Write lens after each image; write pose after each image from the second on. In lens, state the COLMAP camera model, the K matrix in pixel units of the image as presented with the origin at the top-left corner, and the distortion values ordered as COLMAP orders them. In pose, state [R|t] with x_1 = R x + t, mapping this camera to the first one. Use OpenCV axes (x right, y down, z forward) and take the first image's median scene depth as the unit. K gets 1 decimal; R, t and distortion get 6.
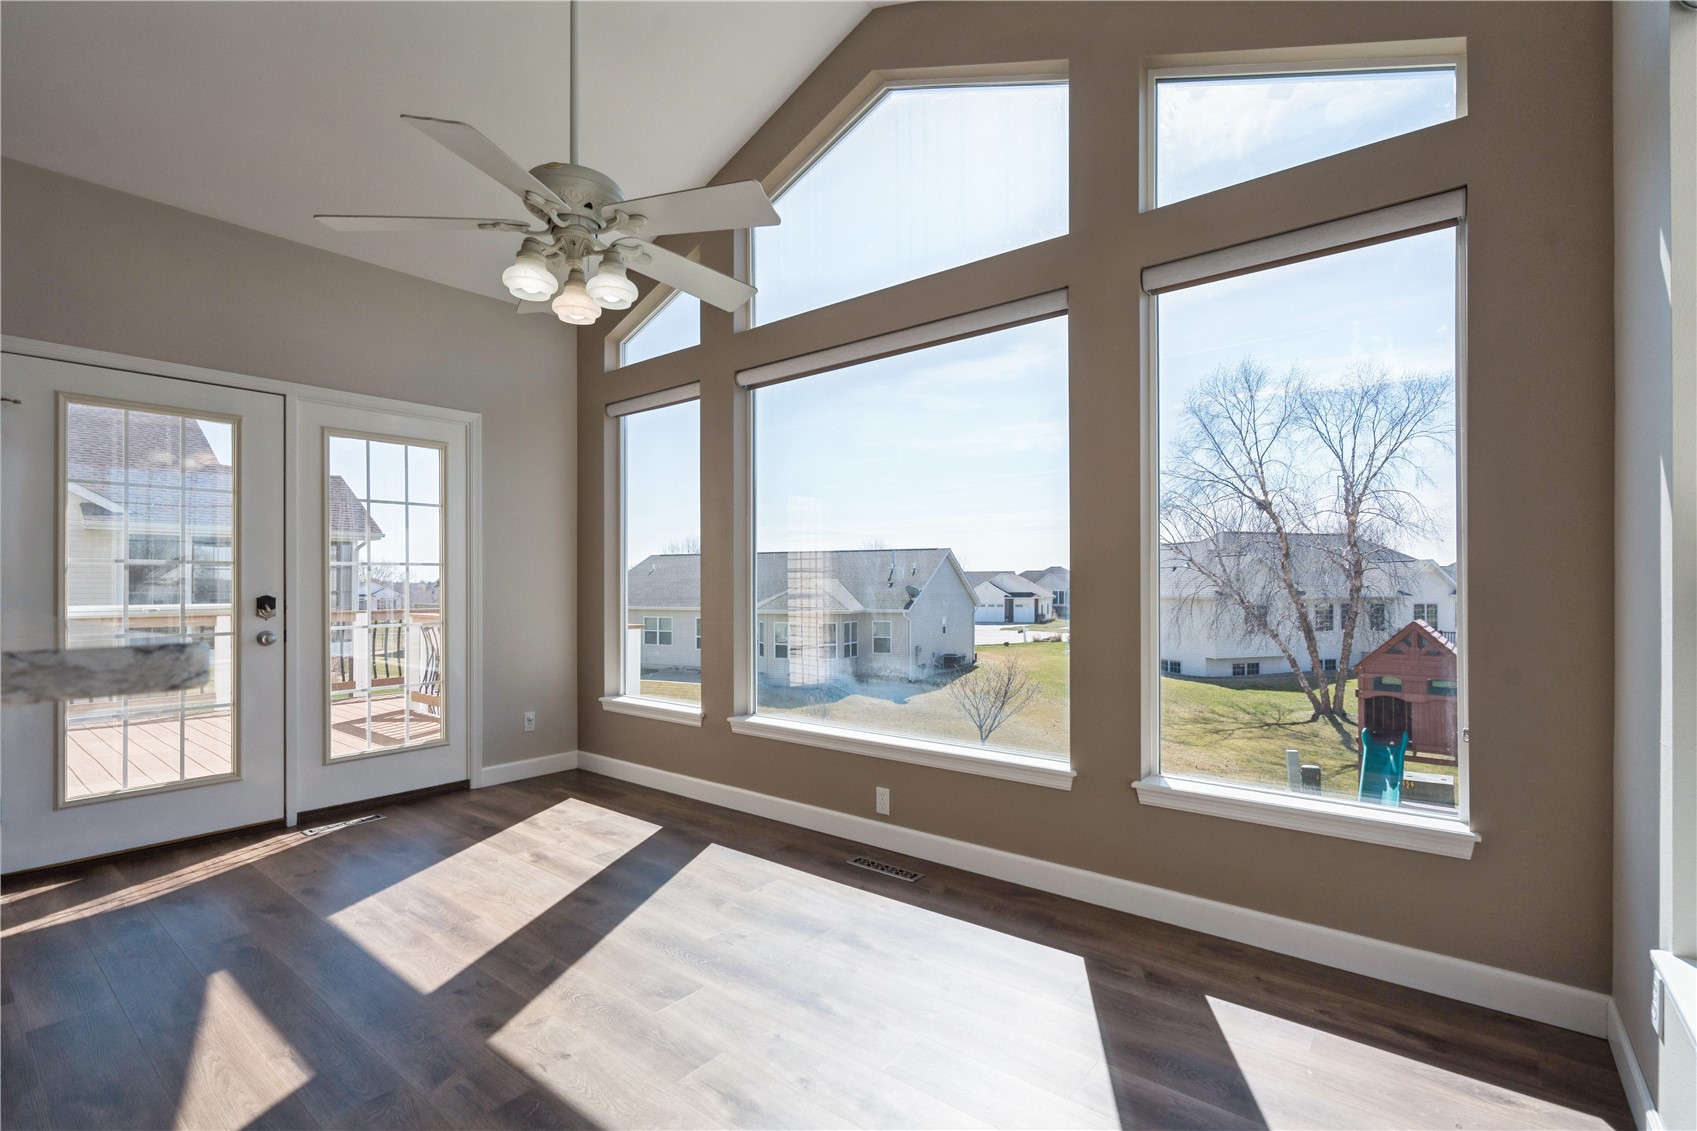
lens RADIAL K [[774.9, 0, 851.0], [0, 774.9, 570.9], [0, 0, 1]] dist [0.000192, -0.000018]
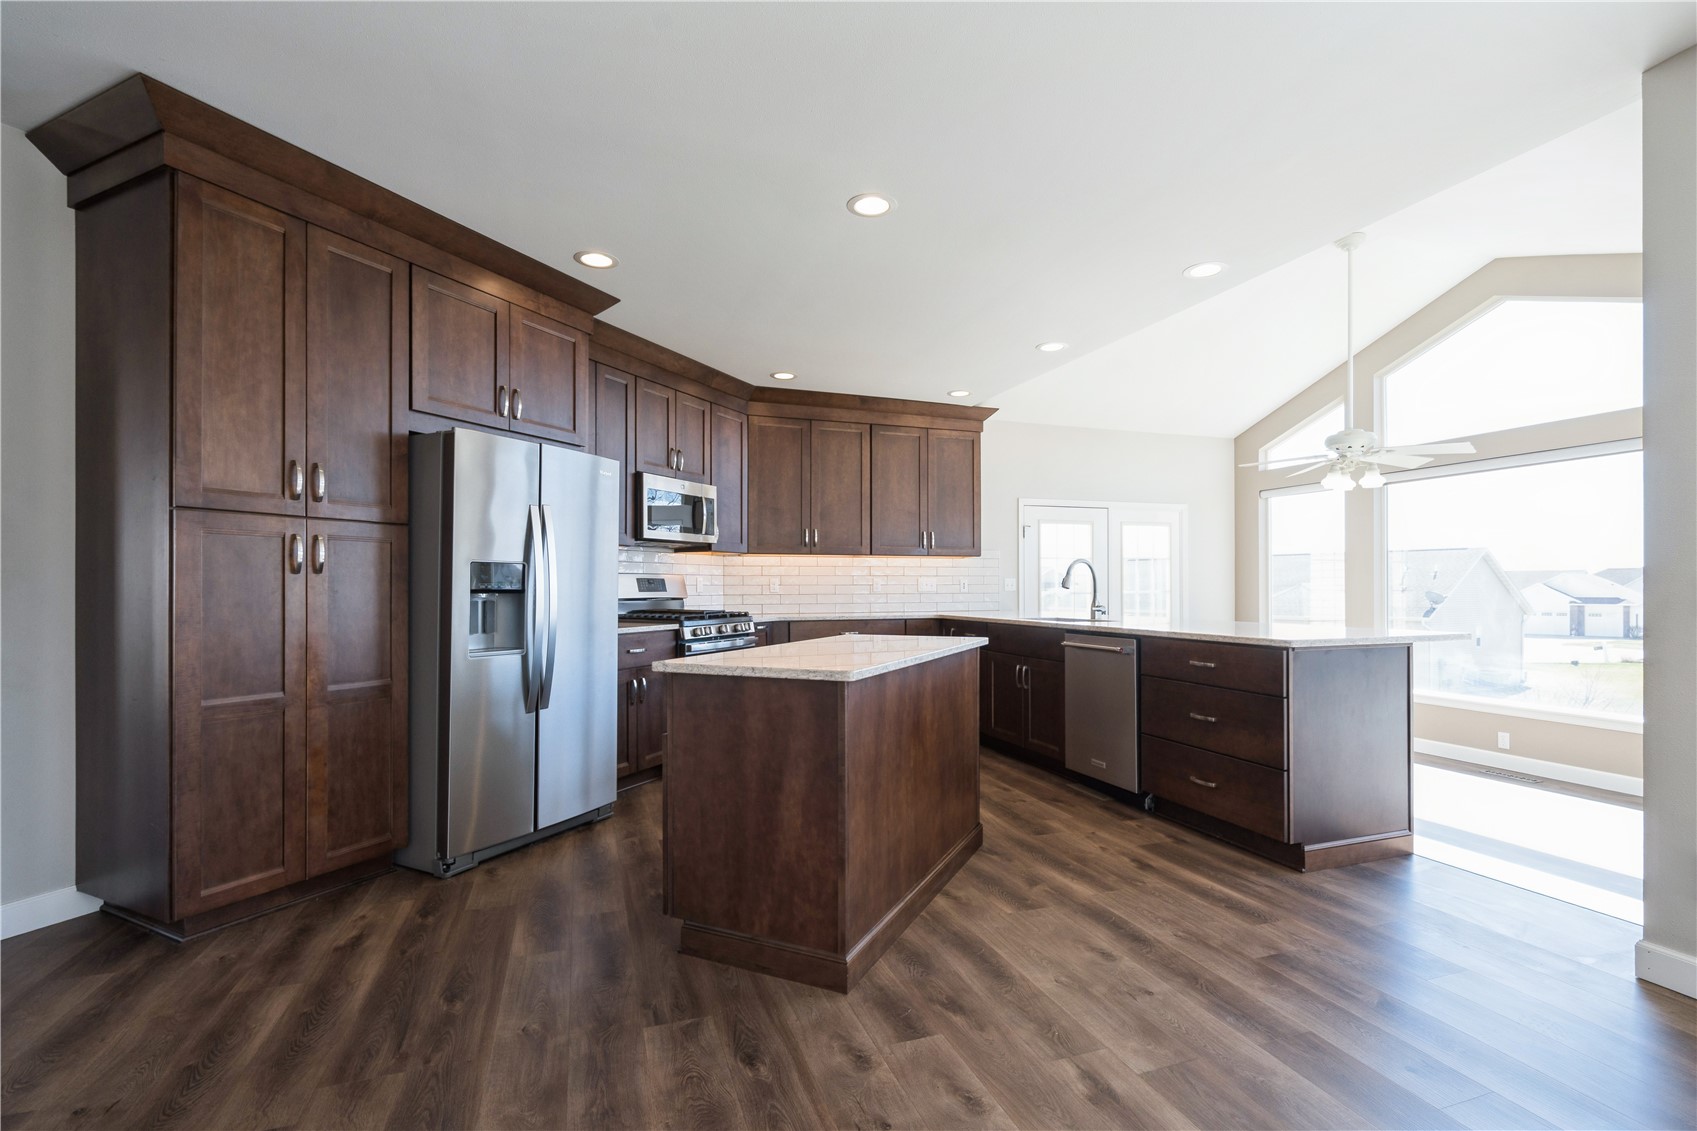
lens RADIAL K [[766.0, 0, 850.7], [0, 766.0, 585.1], [0, 0, 1]] dist [-0.000321, 0.000488]
pose [[0.848927, 0.000798, -0.528509, -0.237367], [0.008336, 0.999854, 0.014899, -0.060560], [0.528444, -0.017054, 0.848797, -0.954136]]
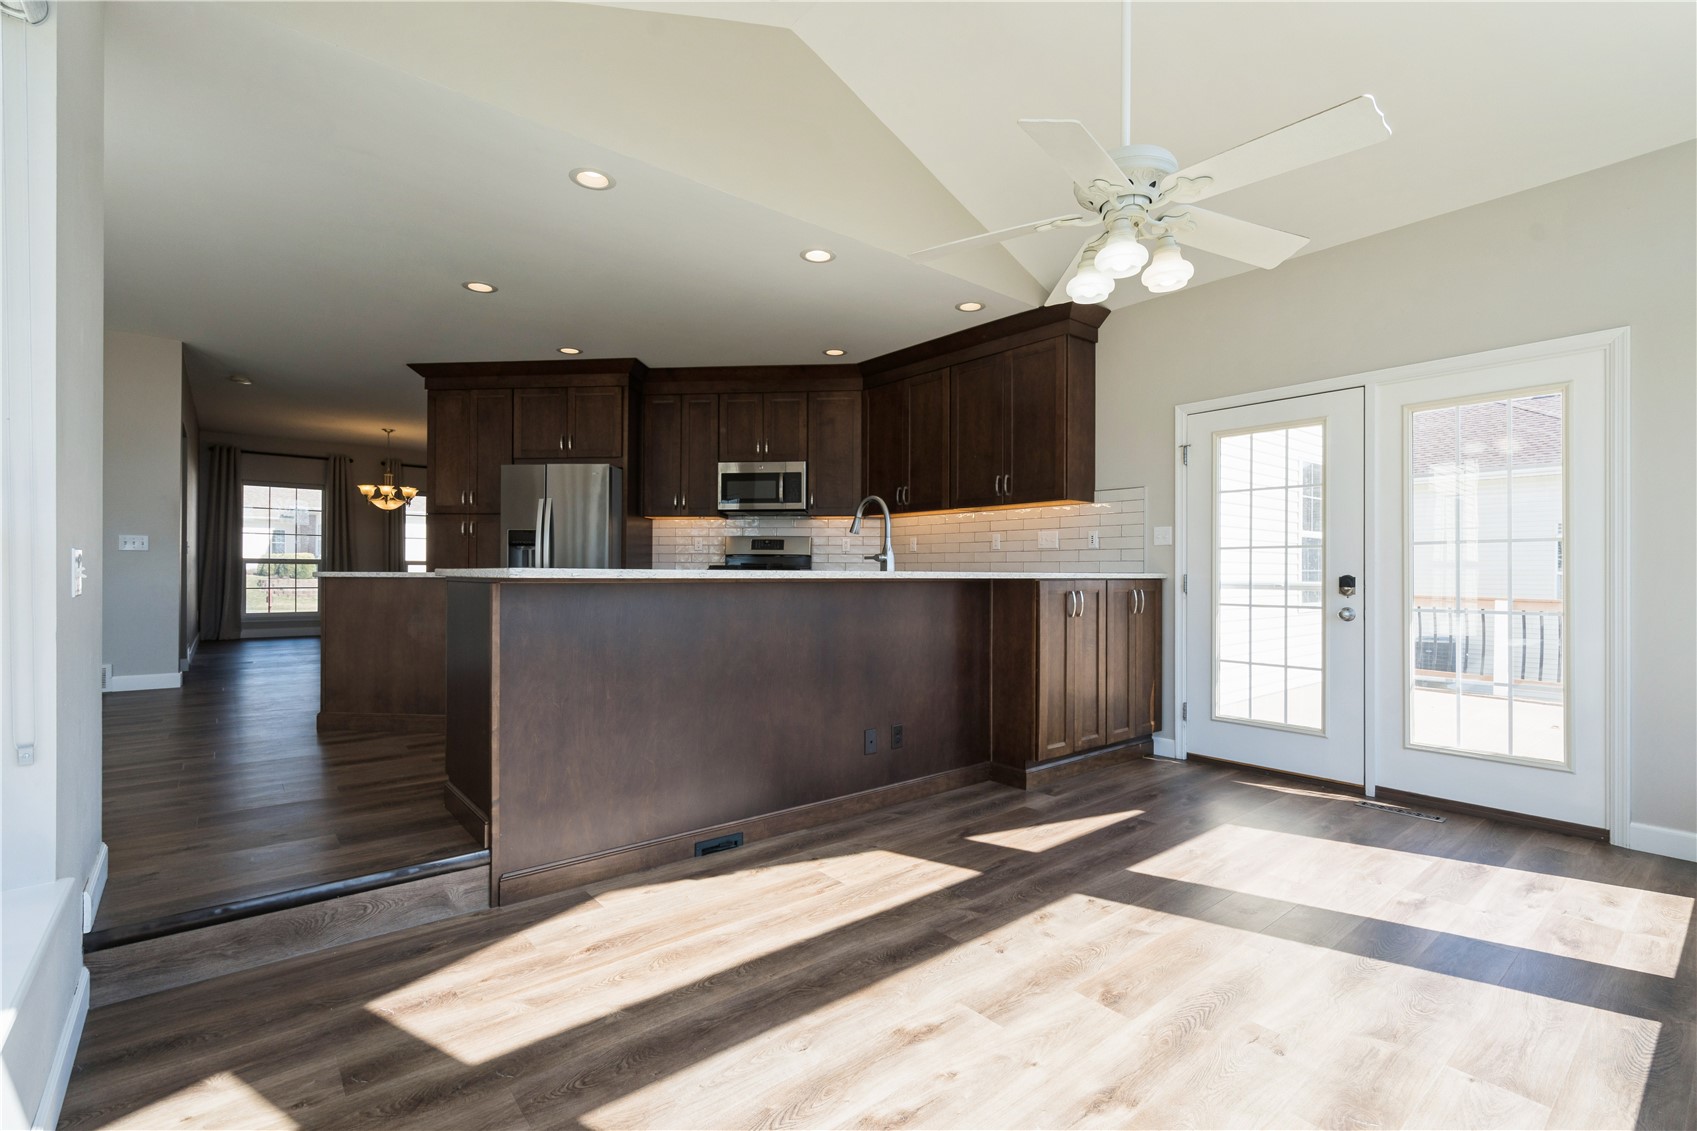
lens RADIAL K [[774.9, 0, 851.0], [0, 774.9, 570.9], [0, 0, 1]] dist [0.000192, -0.000018]
pose [[-0.207209, 0.007471, -0.978268, 0.424729], [0.015824, 0.999866, 0.004284, 0.008886], [0.978169, -0.014592, -0.207299, 0.504322]]
